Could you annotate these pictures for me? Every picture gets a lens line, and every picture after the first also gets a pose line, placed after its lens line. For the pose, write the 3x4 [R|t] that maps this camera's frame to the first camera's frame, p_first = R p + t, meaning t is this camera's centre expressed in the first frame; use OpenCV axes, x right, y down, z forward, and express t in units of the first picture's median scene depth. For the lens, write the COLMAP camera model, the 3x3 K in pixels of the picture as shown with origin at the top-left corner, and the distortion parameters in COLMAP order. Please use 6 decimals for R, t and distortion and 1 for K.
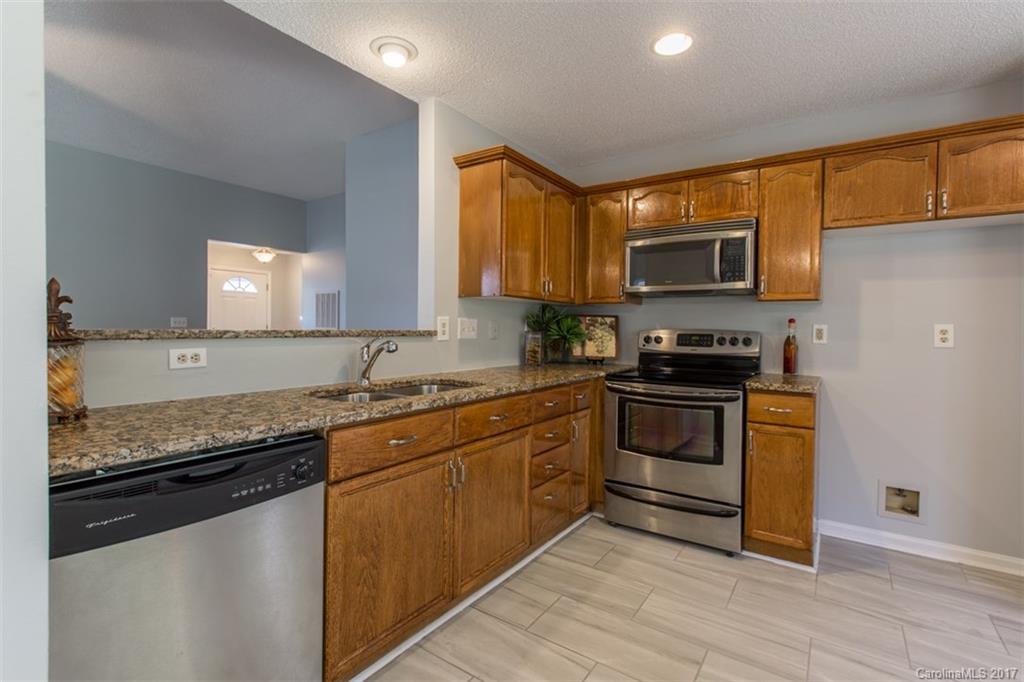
lens RADIAL K [[470.9, 0, 531.8], [0, 470.9, 329.6], [0, 0, 1]] dist [0.003847, -0.001838]
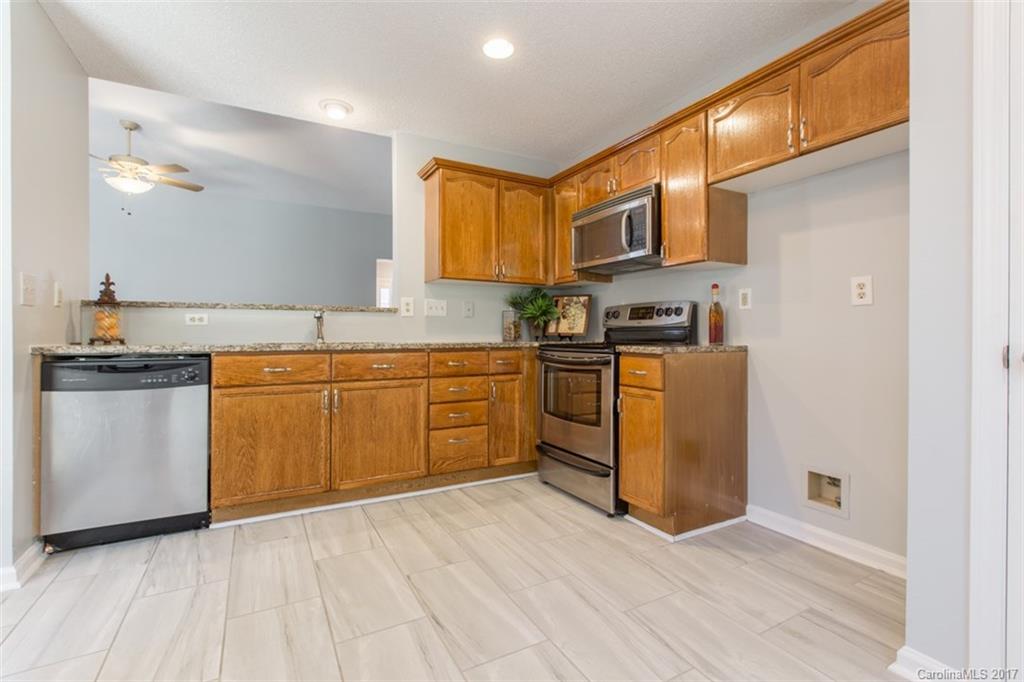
lens RADIAL K [[470.9, 0, 532.9], [0, 470.9, 328.3], [0, 0, 1]] dist [0.003847, -0.001838]
pose [[0.894430, -0.018423, -0.446829, 0.703010], [0.010273, 0.999734, -0.020656, 0.087336], [0.447090, 0.013885, 0.894381, 0.006603]]
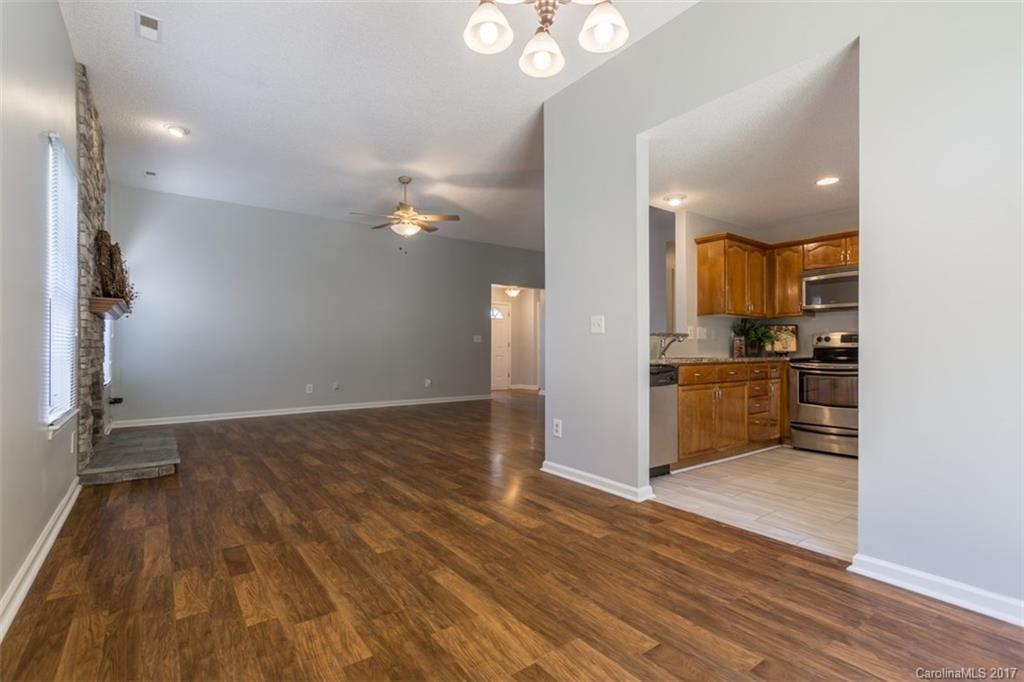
lens RADIAL K [[470.9, 0, 533.7], [0, 470.9, 343.7], [0, 0, 1]] dist [0.003847, -0.001838]
pose [[0.947335, -0.013342, -0.319965, -0.184262], [0.008163, 0.999813, -0.017520, 0.068772], [0.320139, 0.013985, 0.947267, -0.955822]]
